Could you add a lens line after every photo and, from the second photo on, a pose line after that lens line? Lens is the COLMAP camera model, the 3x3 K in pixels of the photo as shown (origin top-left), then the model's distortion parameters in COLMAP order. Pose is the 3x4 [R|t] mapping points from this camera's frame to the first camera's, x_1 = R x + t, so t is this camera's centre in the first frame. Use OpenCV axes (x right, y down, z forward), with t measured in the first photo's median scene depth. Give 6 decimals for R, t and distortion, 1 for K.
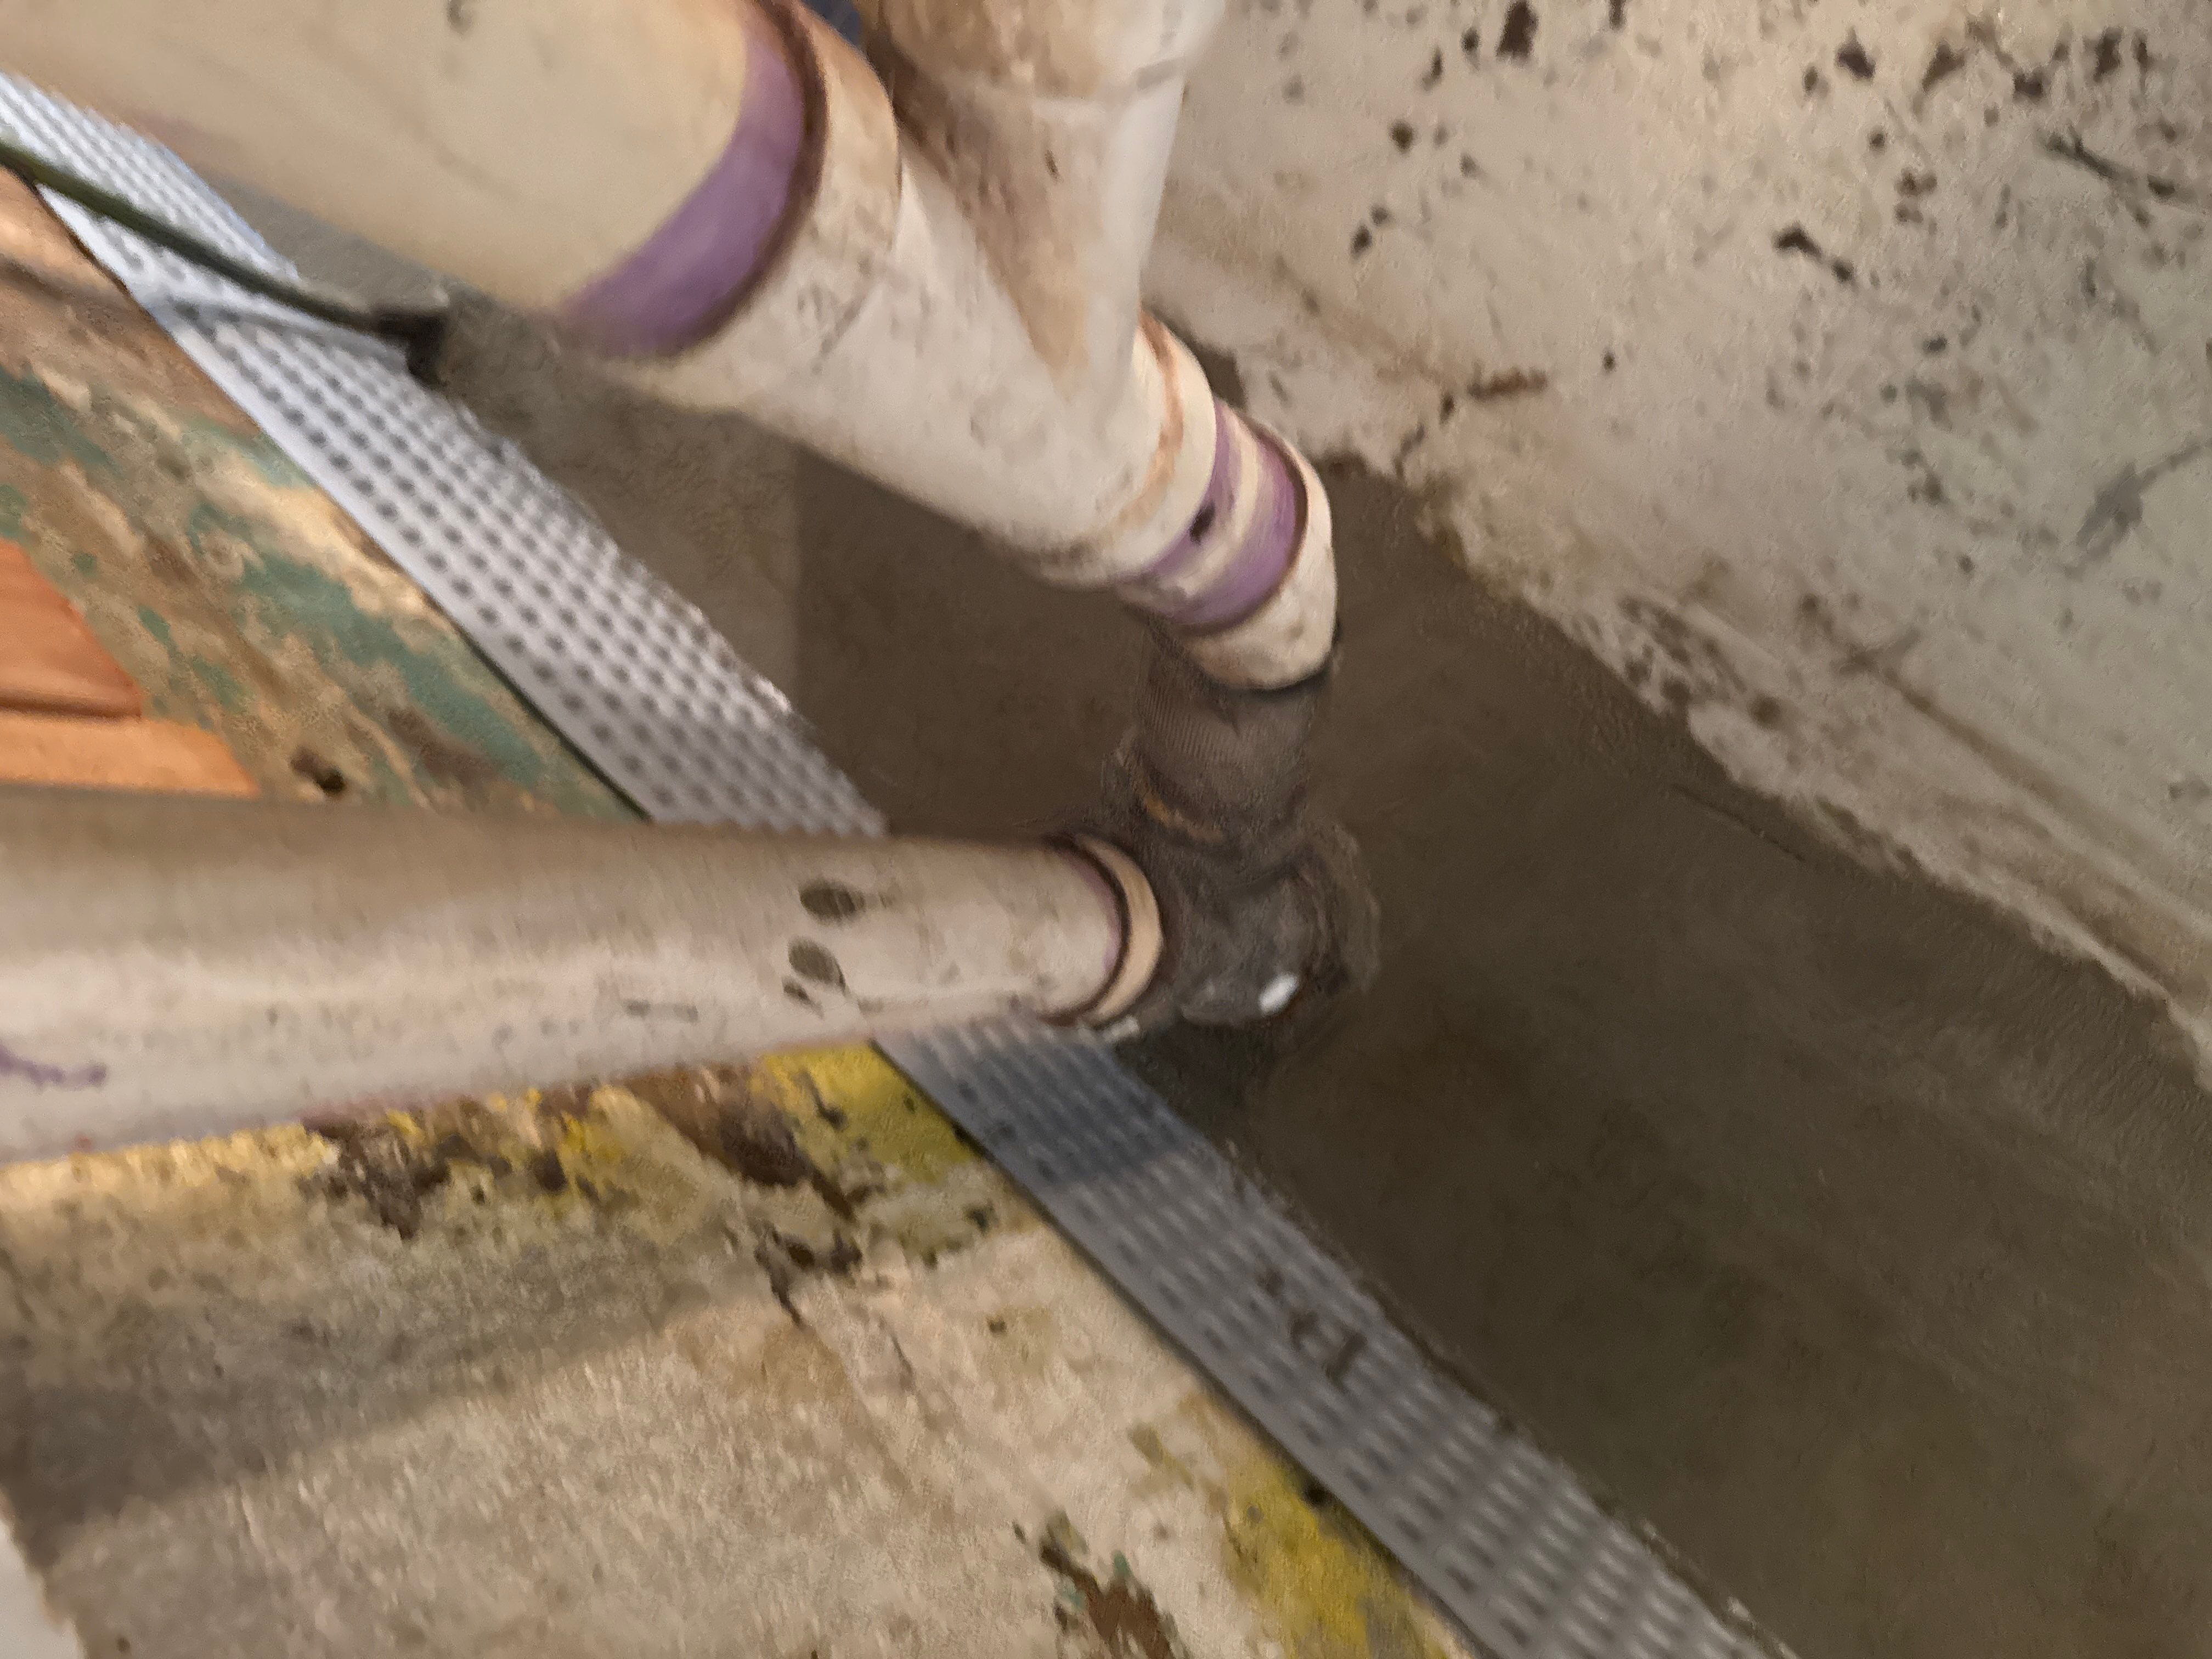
lens RADIAL K [[1613.6, 0, 1106.0], [0, 1613.6, 829.5], [0, 0, 1]] dist [-0.008835, -0.009006]
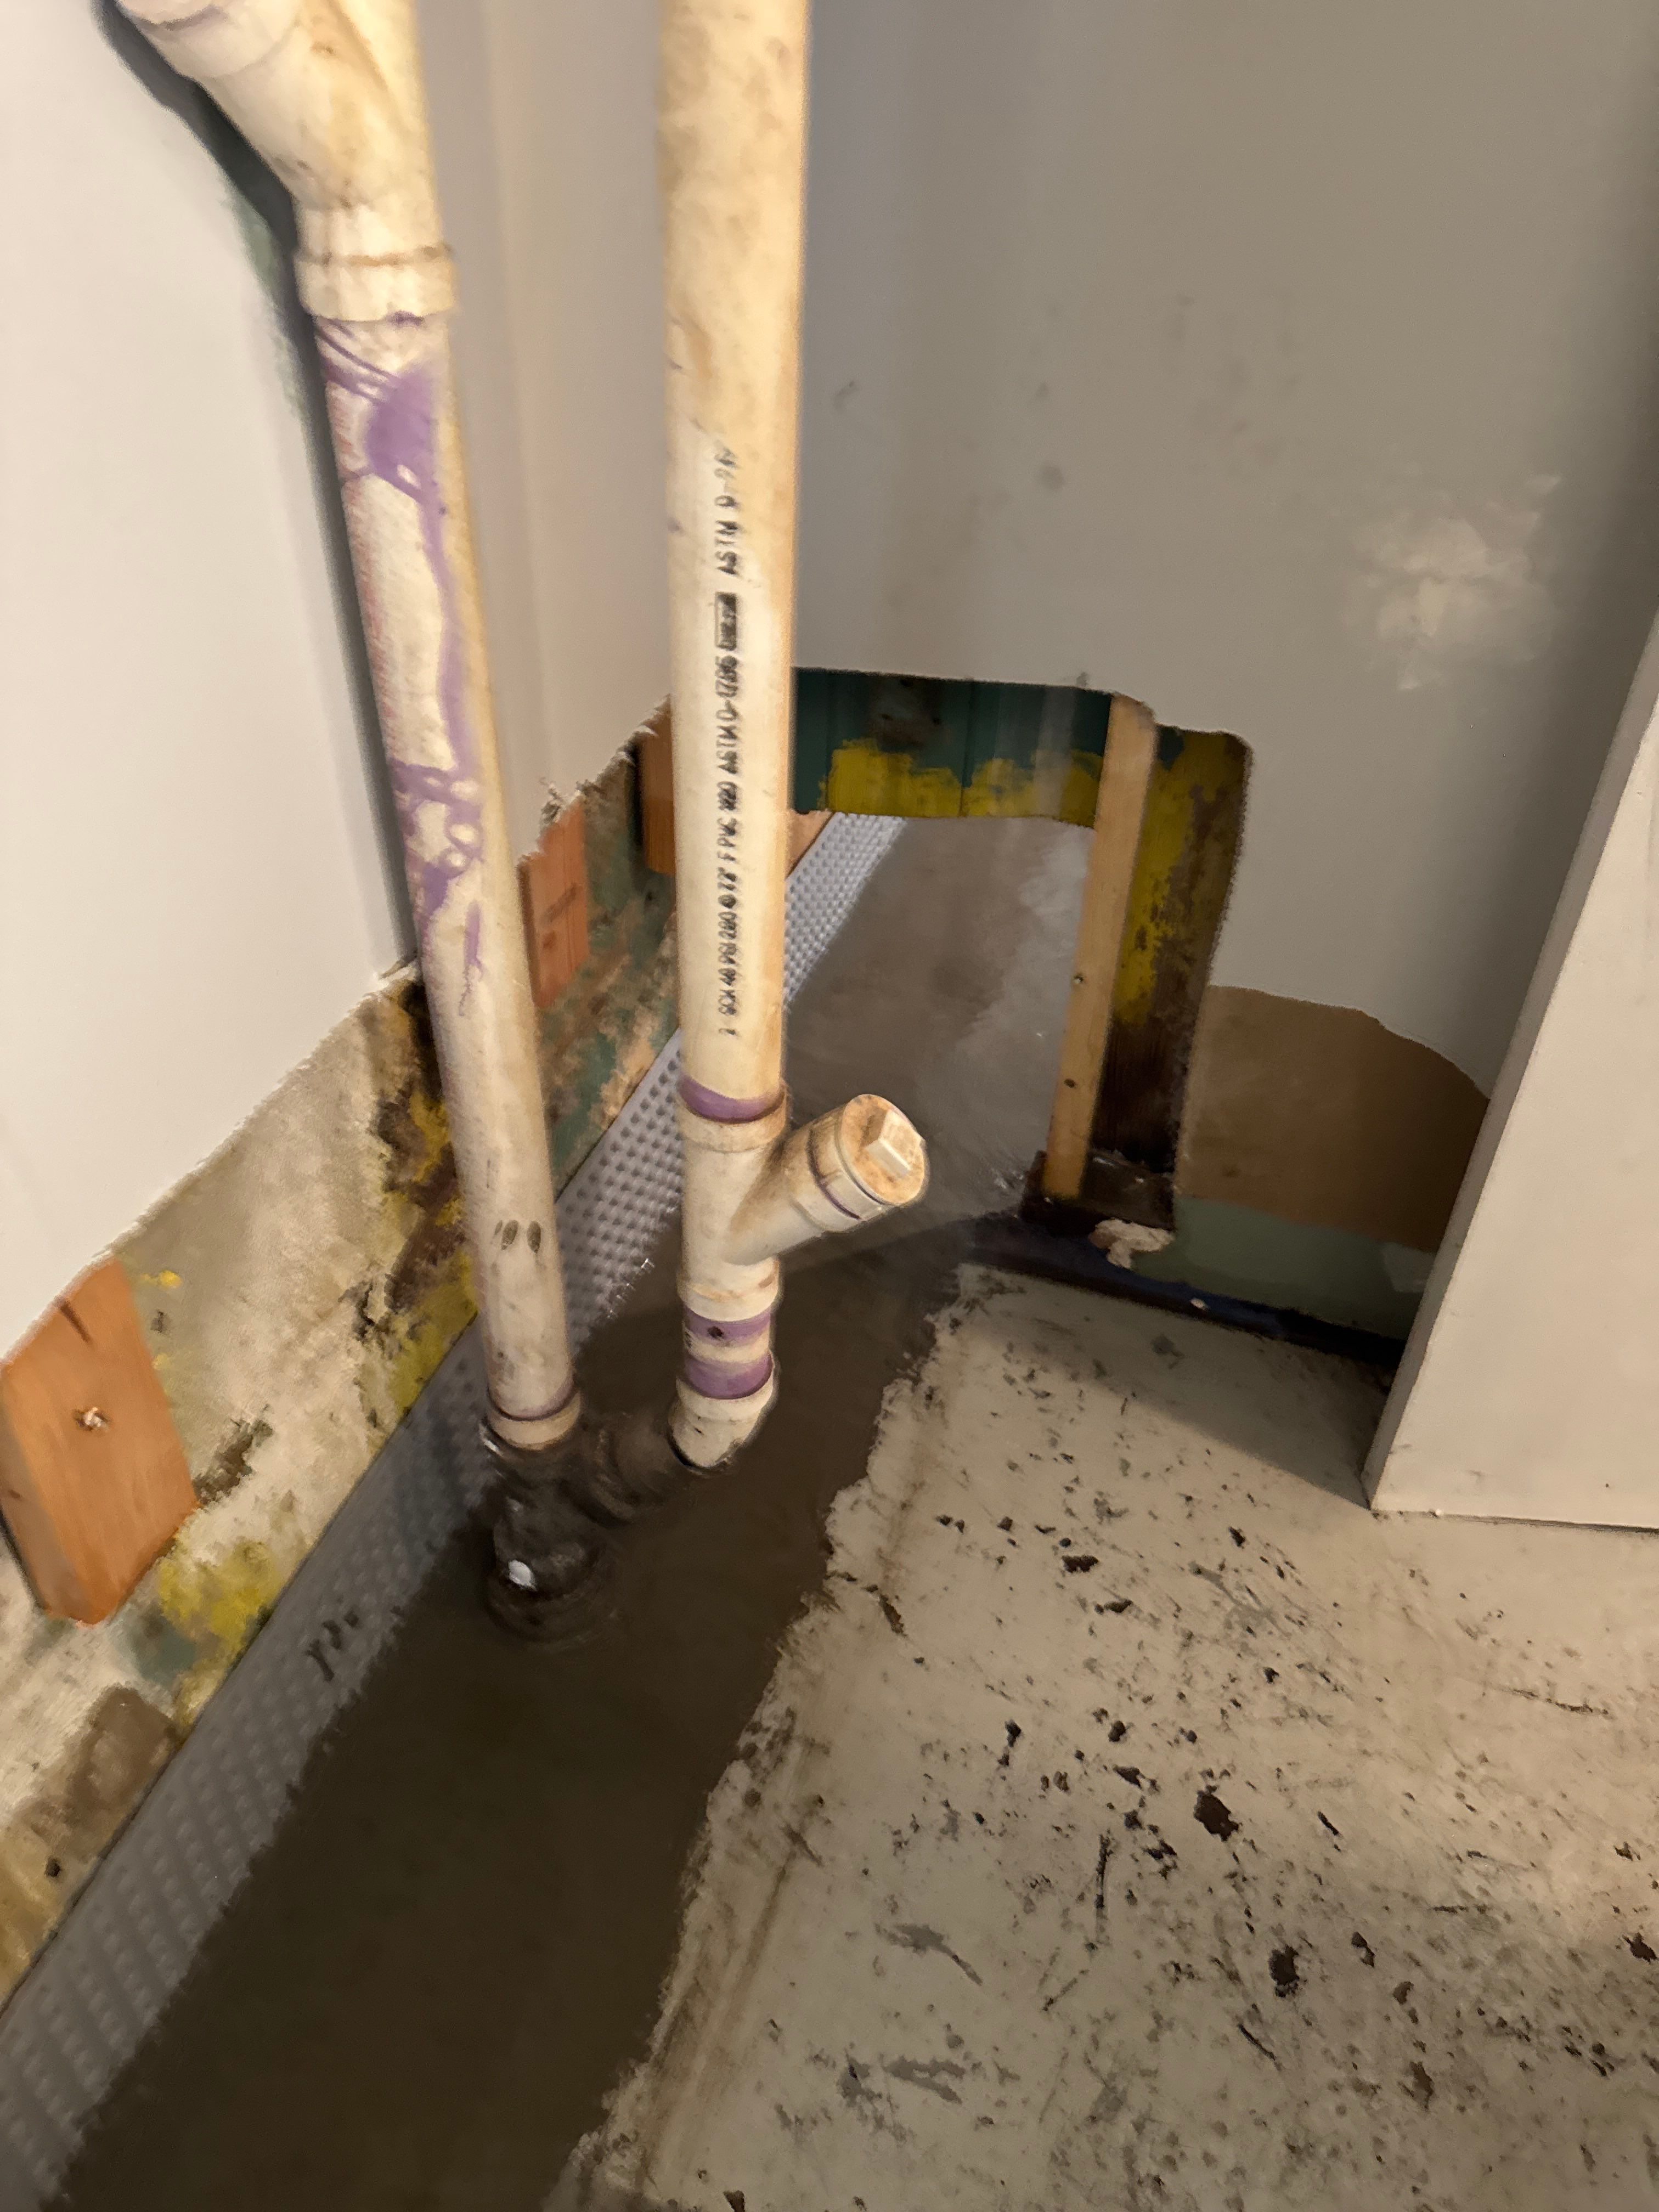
lens RADIAL K [[1531.9, 0, 835.4], [0, 1531.9, 1072.4], [0, 0, 1]] dist [0.004450, -0.074656]
pose [[0.320101, 0.847073, -0.424267, 0.476365], [-0.937114, 0.217345, -0.273092, 0.120732], [-0.139117, 0.485004, 0.863376, -0.788886]]
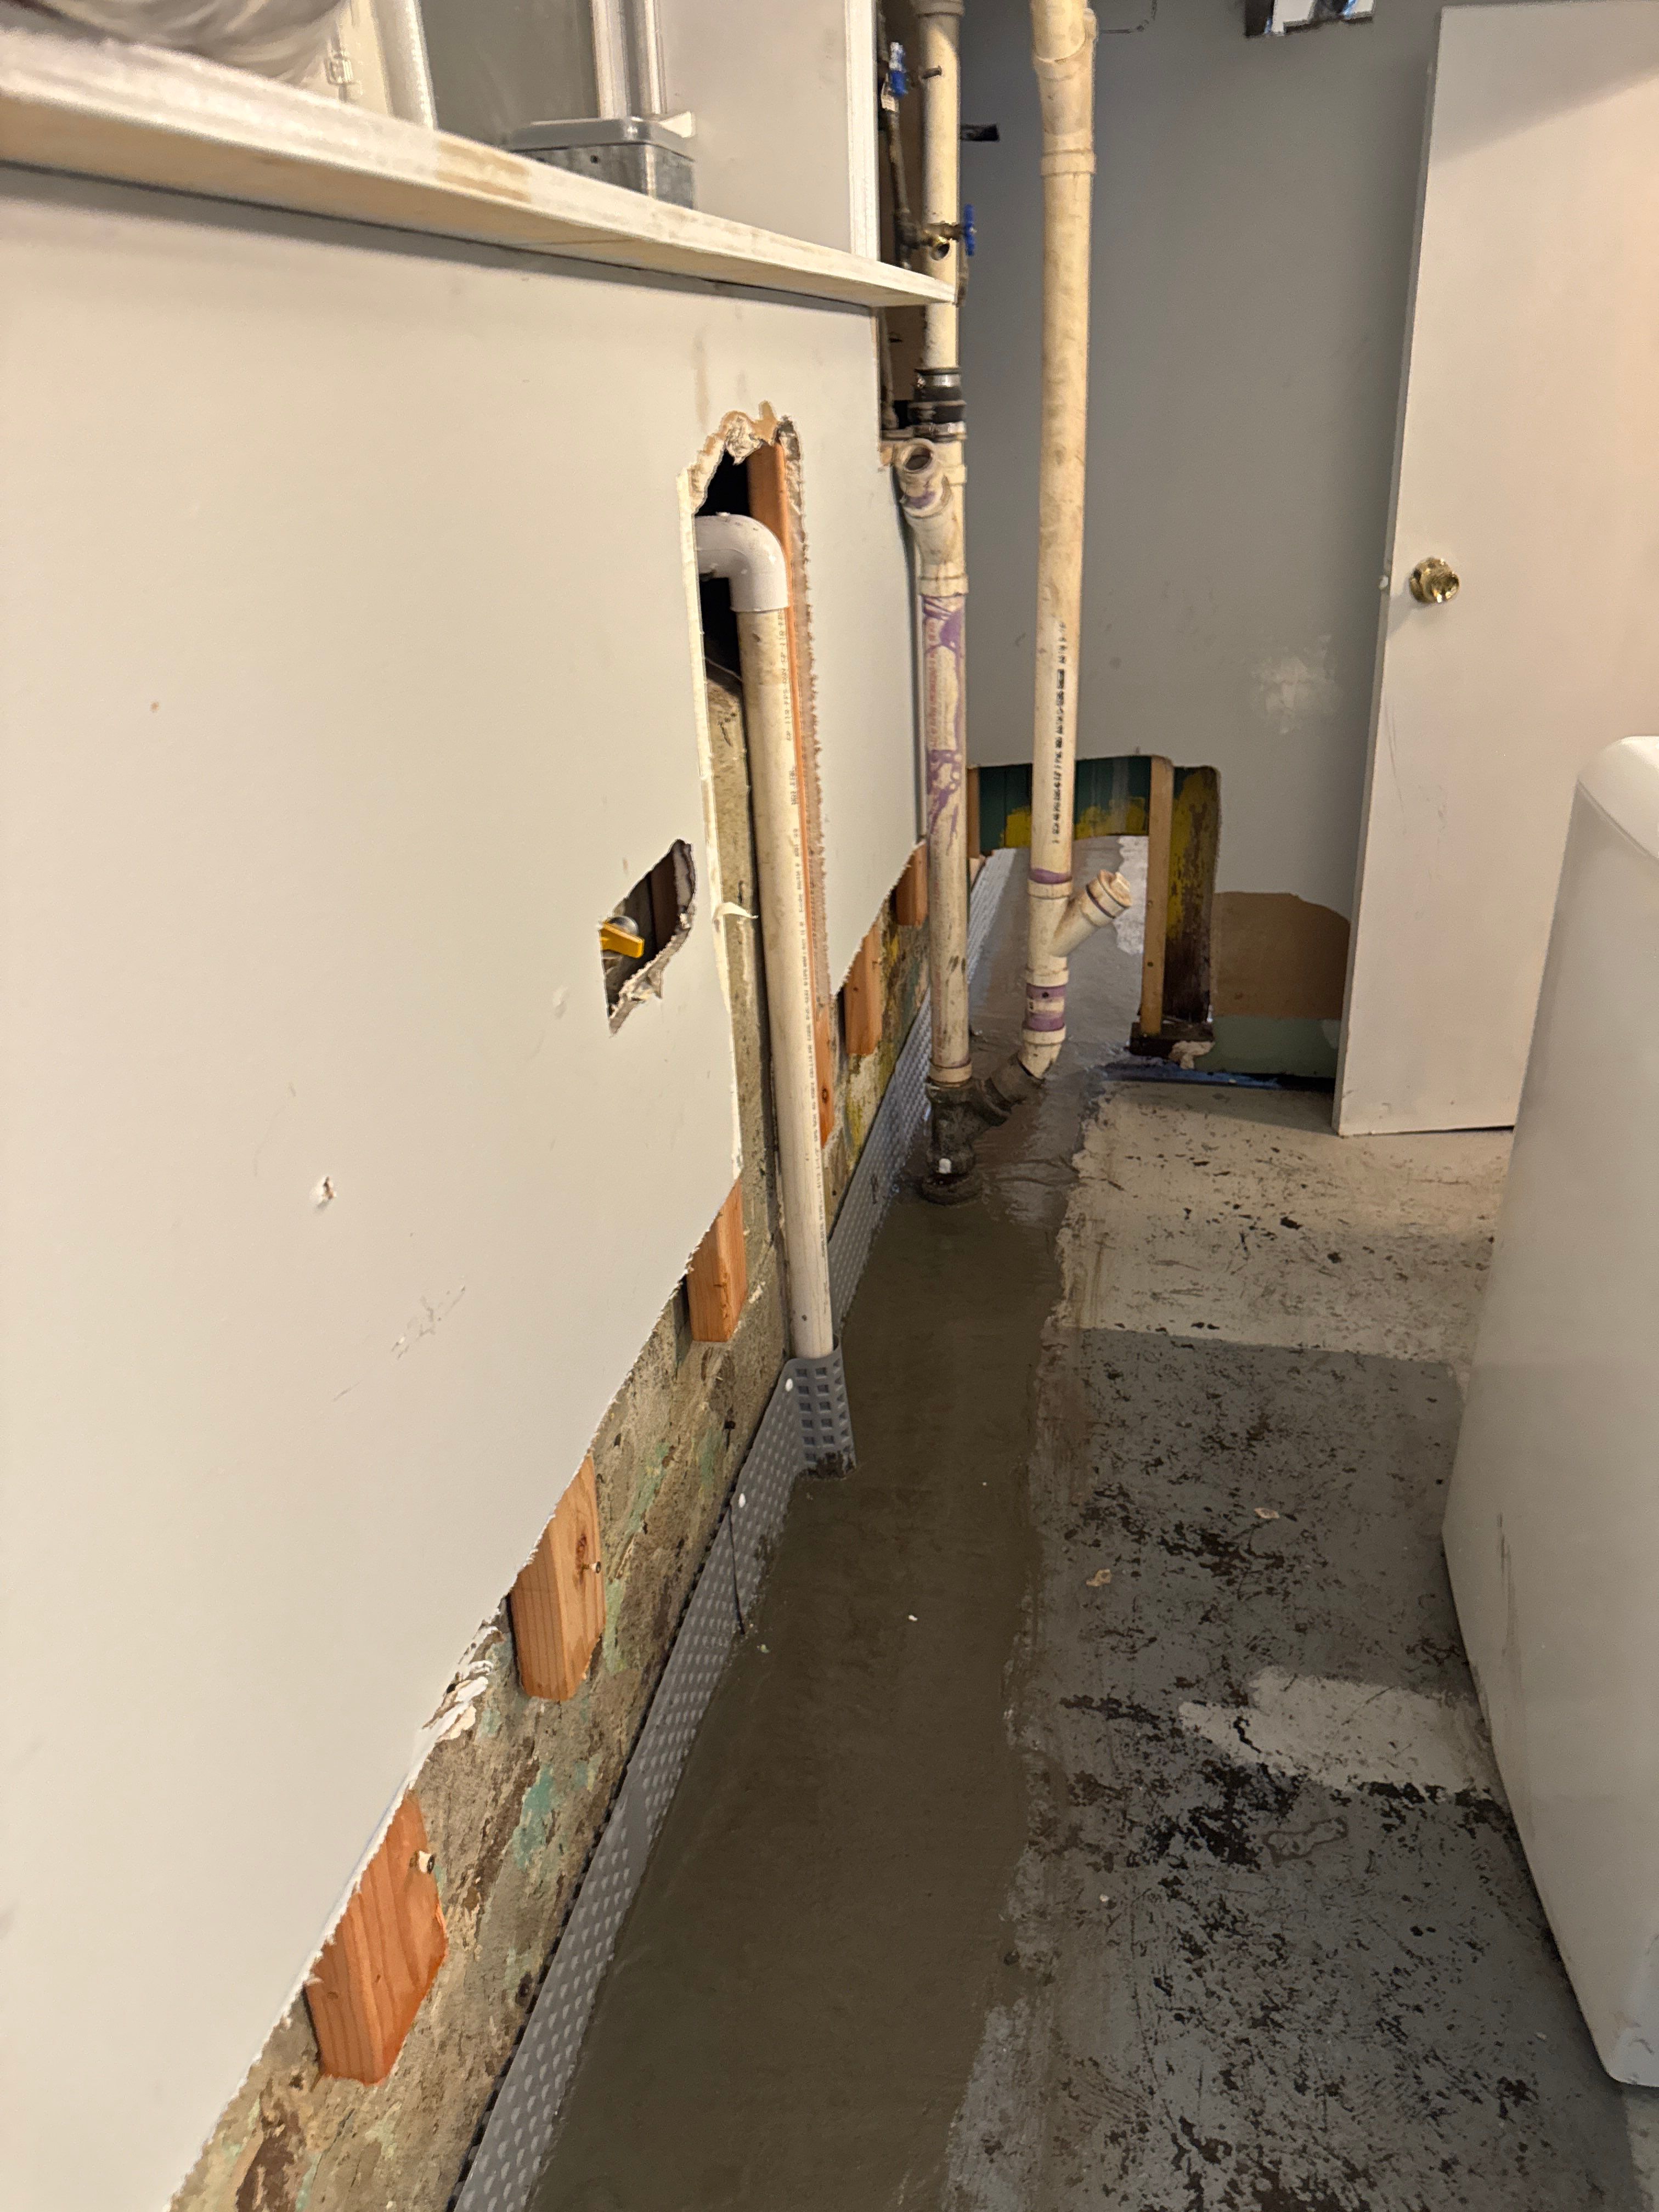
lens RADIAL K [[1550.3, 0, 799.6], [0, 1550.3, 1107.6], [0, 0, 1]] dist [0.005153, -0.014518]
pose [[0.421566, 0.704638, -0.570761, 1.970232], [-0.901830, 0.259994, -0.345117, 1.651968], [-0.094788, 0.660219, 0.745068, -1.777741]]
